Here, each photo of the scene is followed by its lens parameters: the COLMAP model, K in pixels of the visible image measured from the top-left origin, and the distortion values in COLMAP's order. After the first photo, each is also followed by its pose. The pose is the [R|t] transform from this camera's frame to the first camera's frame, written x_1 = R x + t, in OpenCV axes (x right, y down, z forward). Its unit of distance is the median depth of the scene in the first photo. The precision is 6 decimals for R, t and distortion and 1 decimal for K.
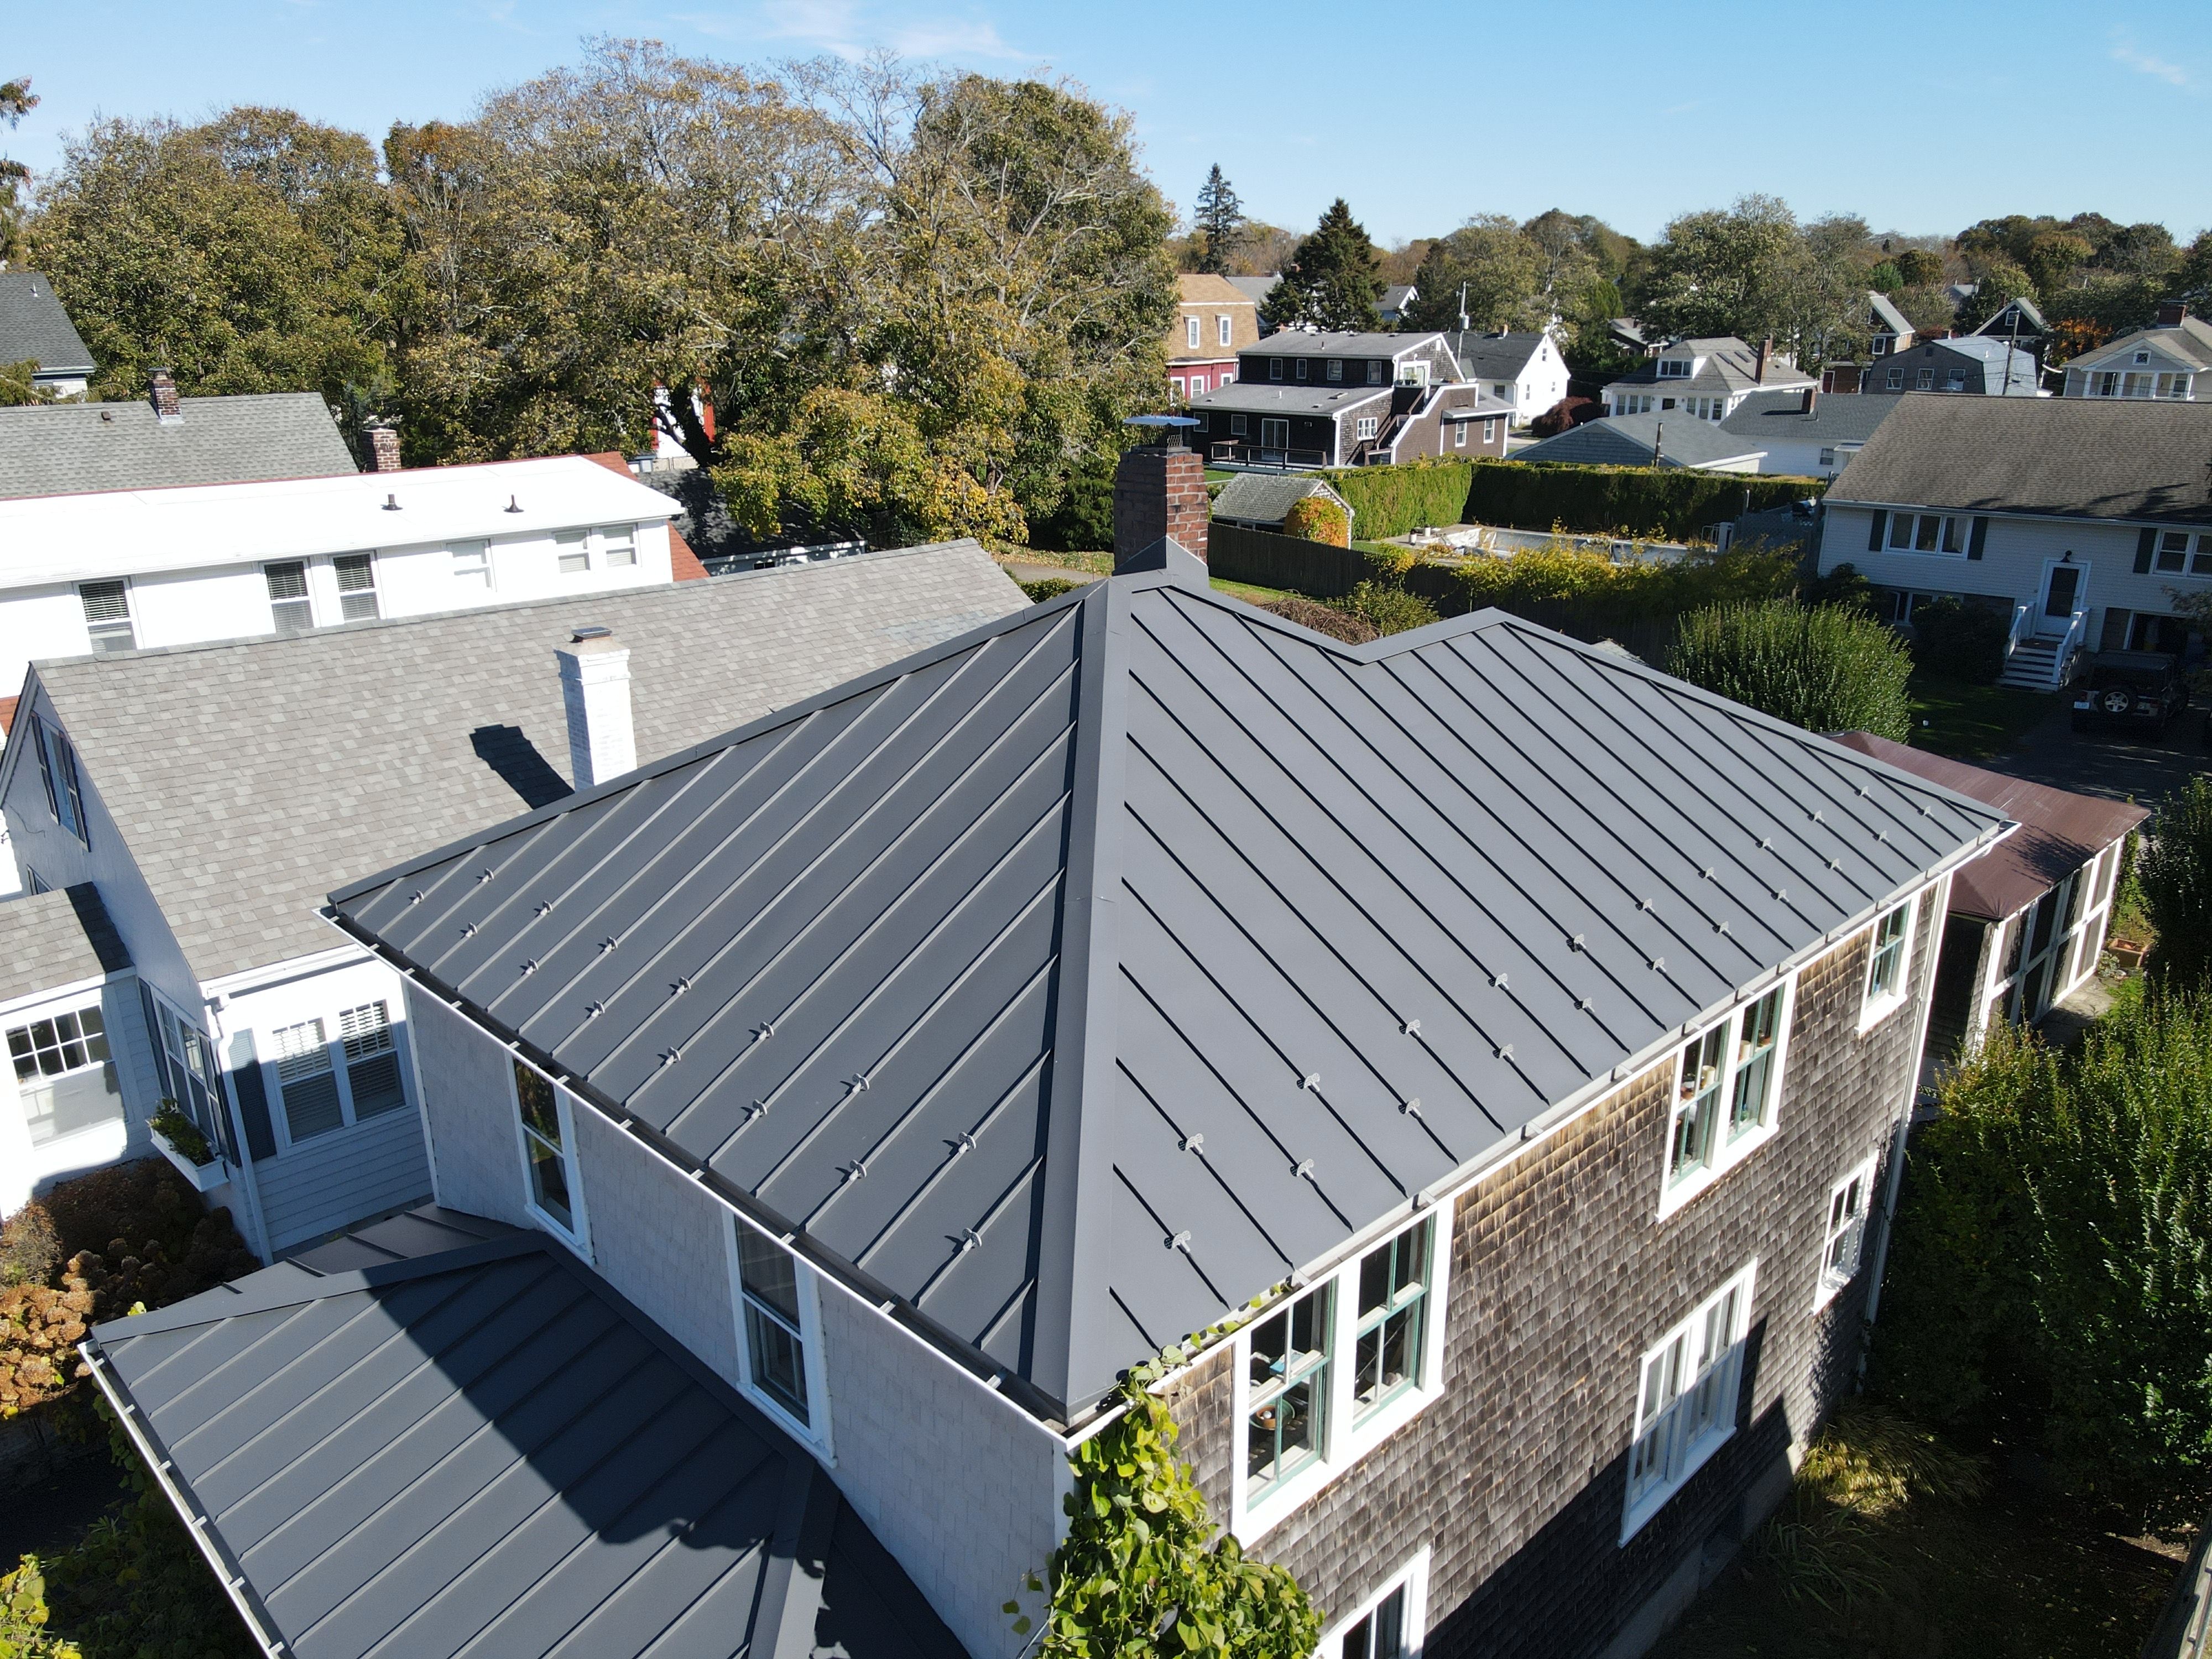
lens RADIAL K [[1600.4, 0, 1119.4], [0, 1600.4, 838.5], [0, 0, 1]] dist [0.024347, -0.003588]
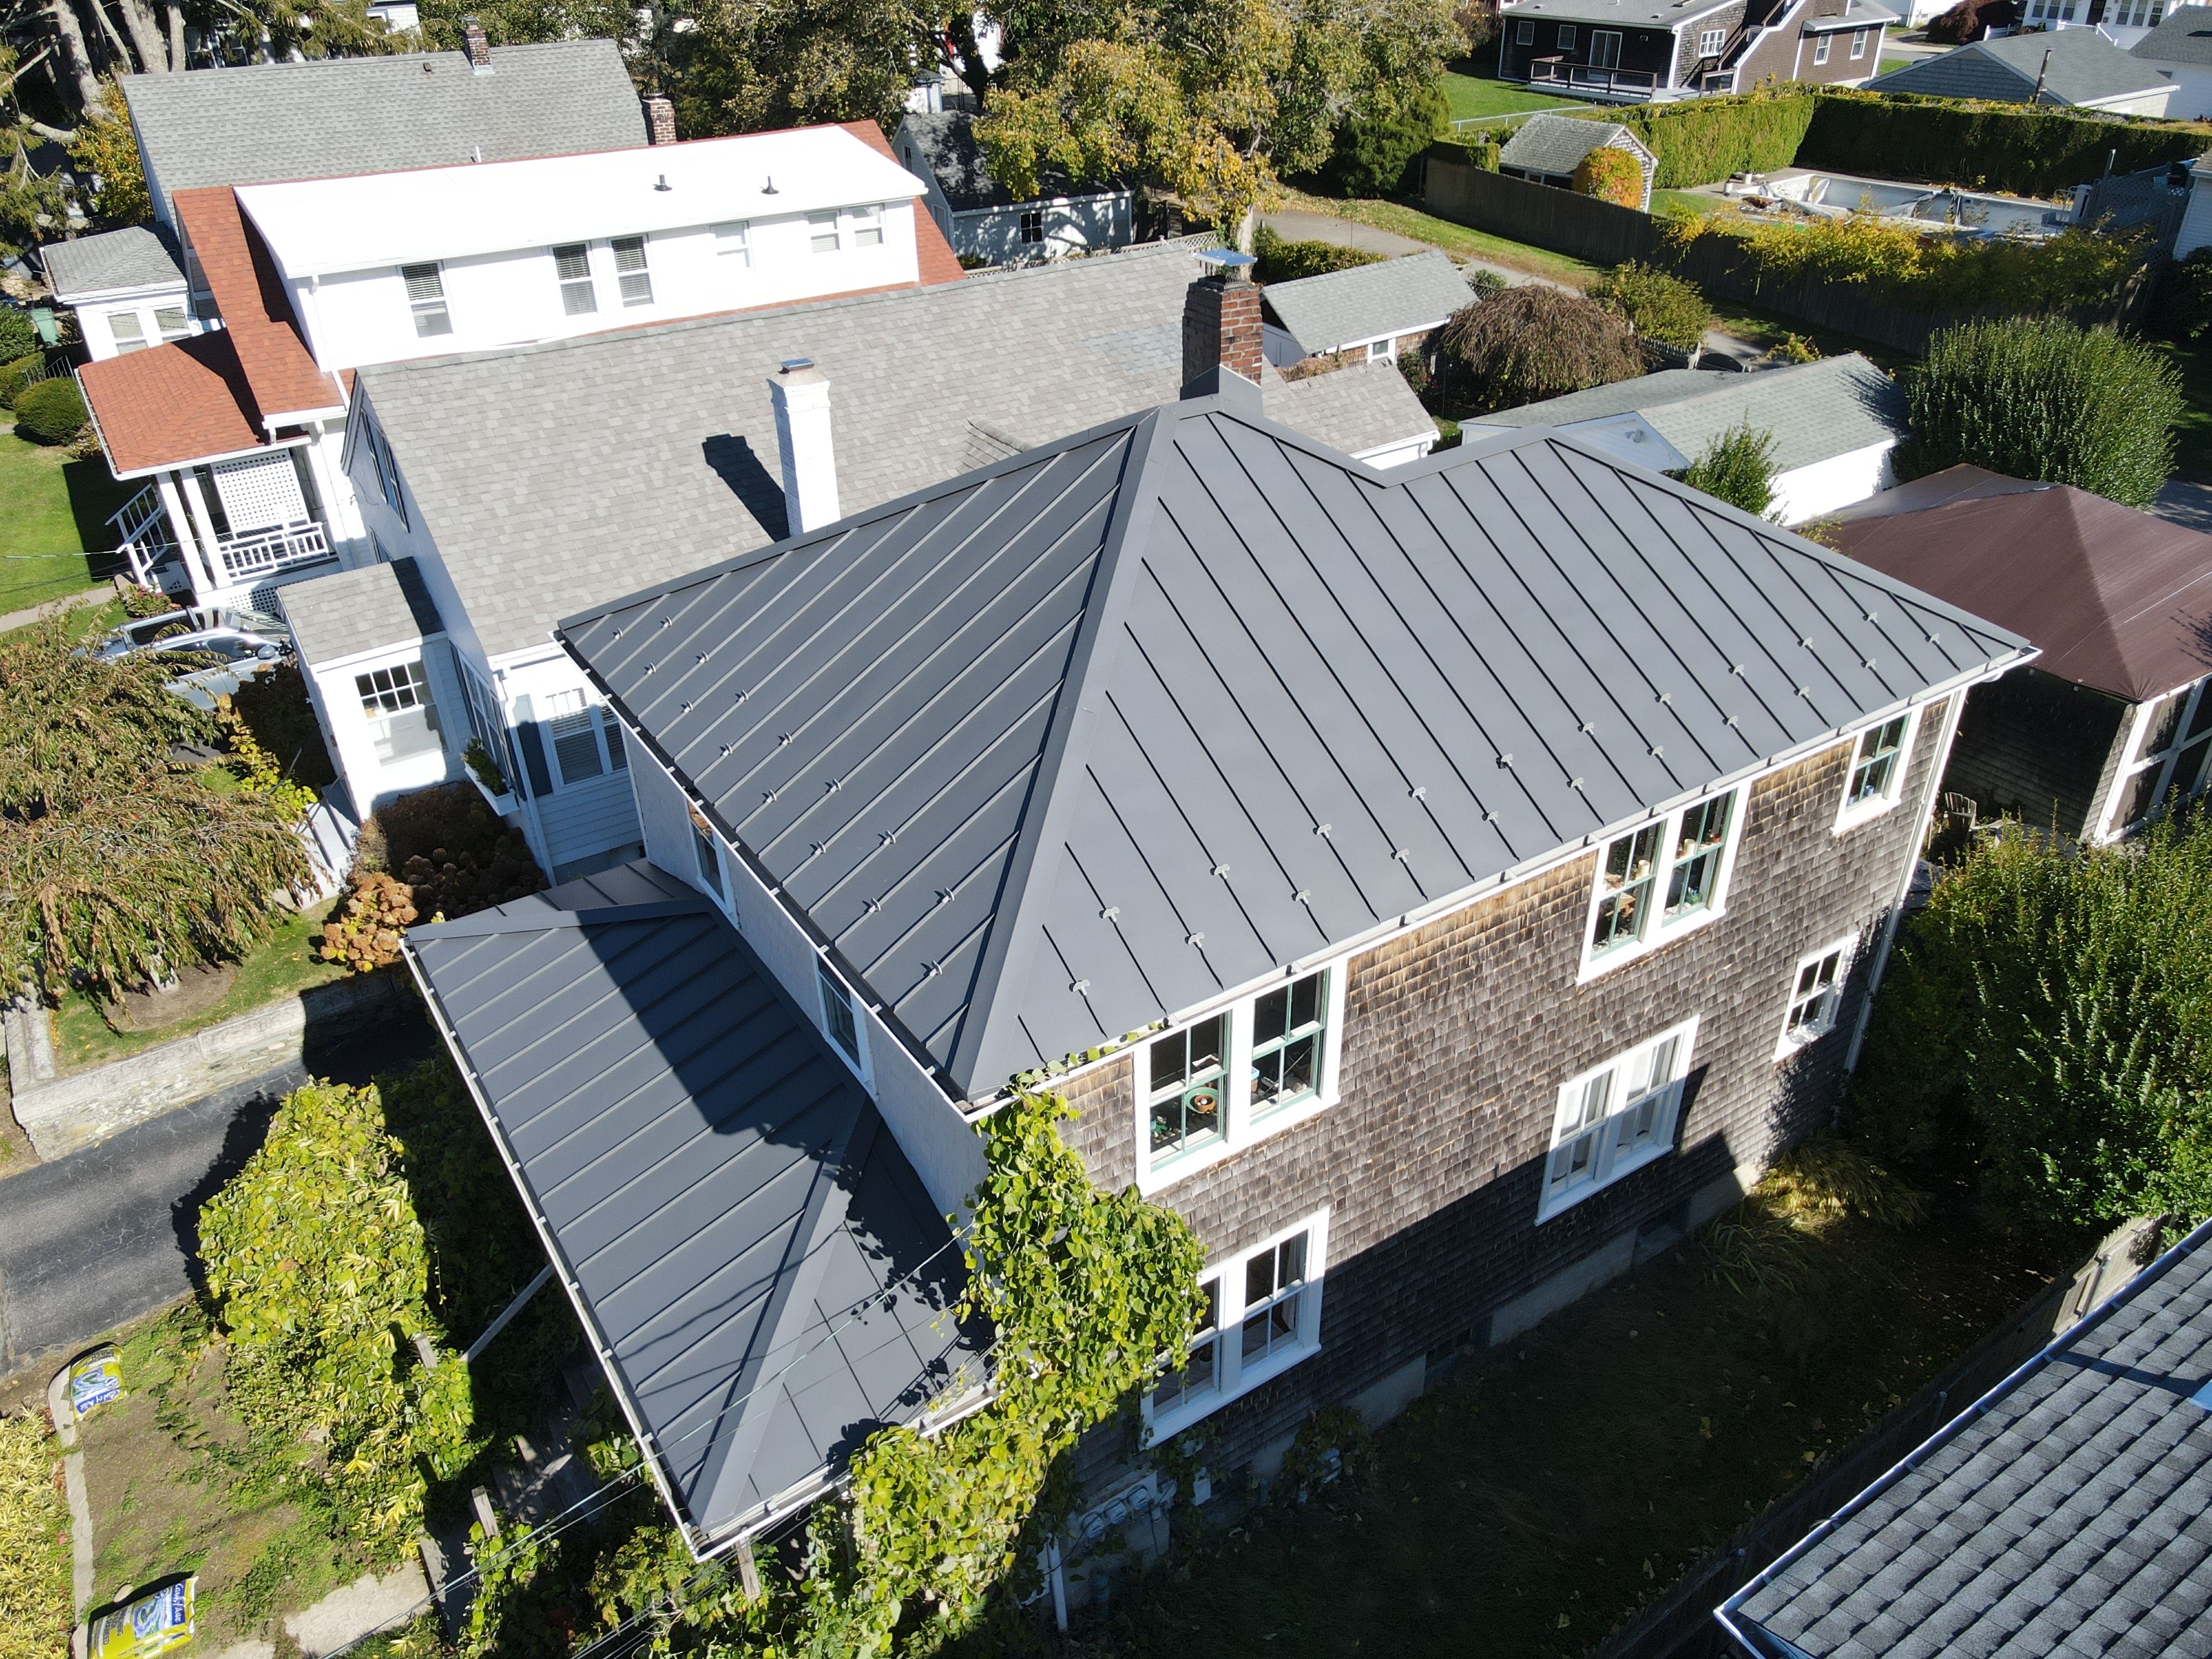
lens RADIAL K [[1600.4, 0, 1127.2], [0, 1600.4, 830.7], [0, 0, 1]] dist [0.024347, -0.003588]
pose [[0.981391, 0.093167, -0.167901, 0.128961], [-0.052971, 0.971833, 0.229641, -0.086092], [0.184567, -0.216474, 0.958684, -0.123201]]
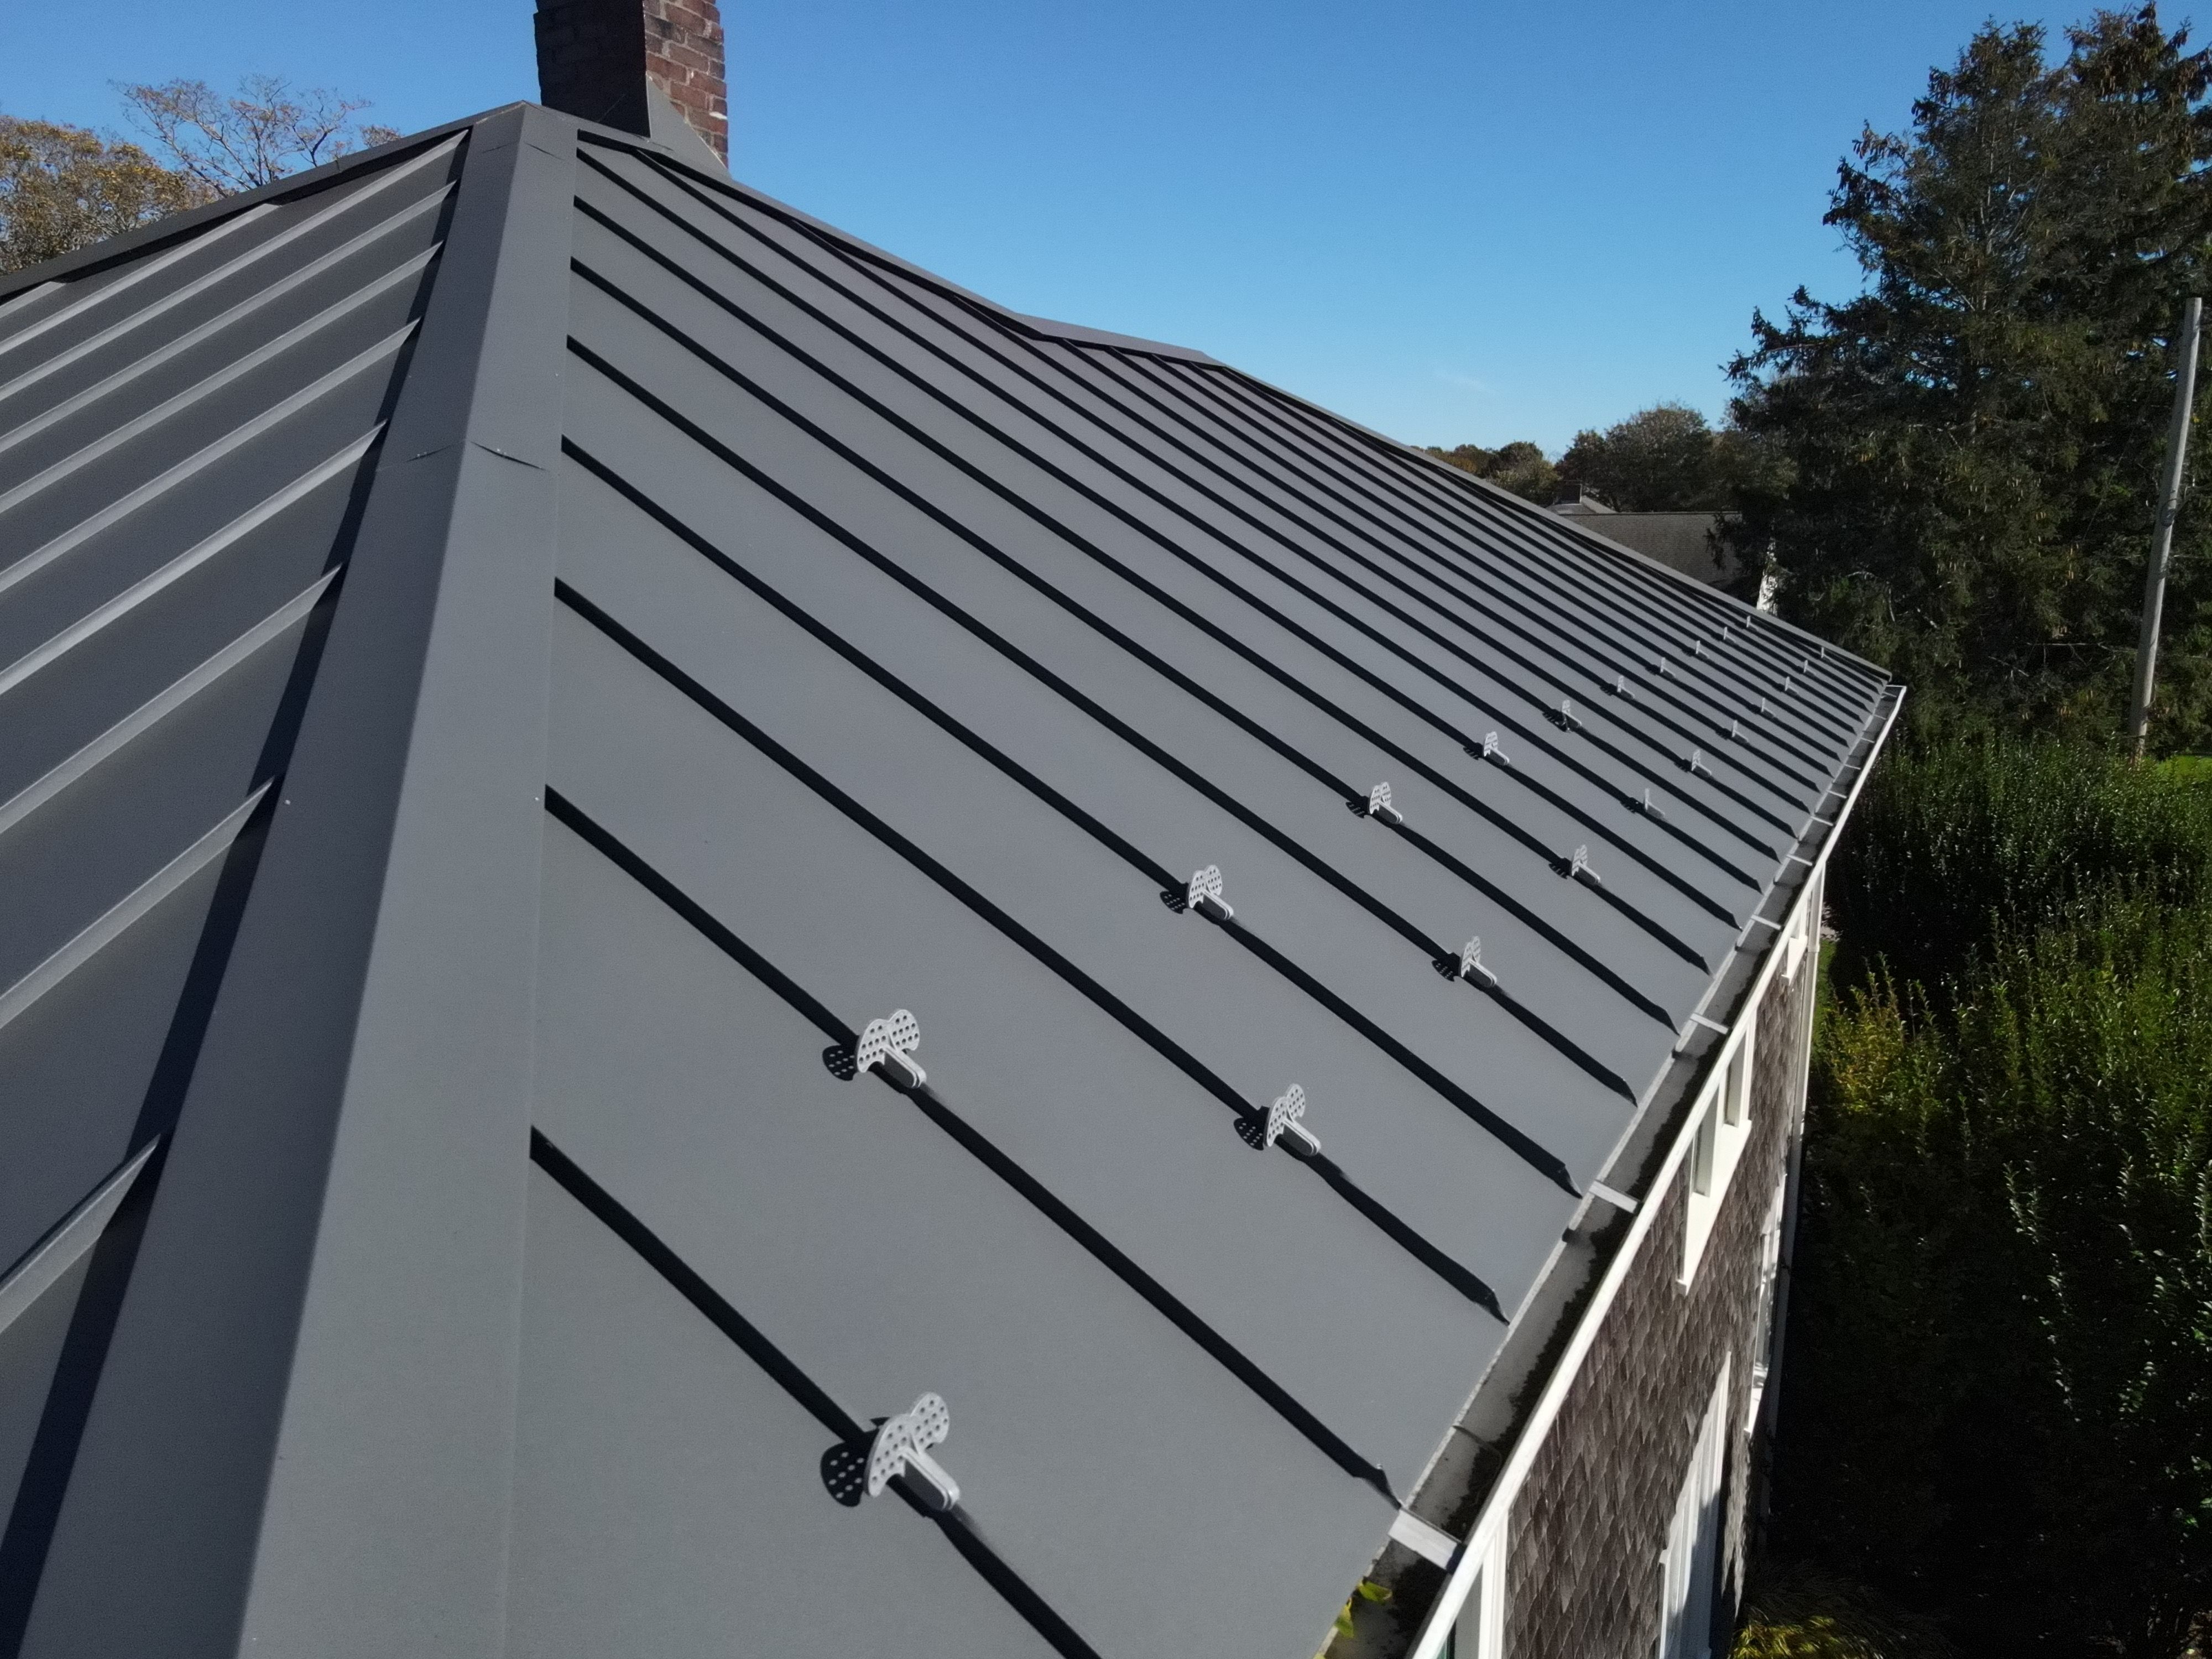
lens RADIAL K [[1600.4, 0, 1111.9], [0, 1600.4, 841.1], [0, 0, 1]] dist [0.024347, -0.003588]
pose [[0.954055, -0.057920, 0.293981, 0.003922], [0.095825, 0.988592, -0.116208, 0.088251], [-0.283896, 0.139040, 0.948721, 0.346910]]
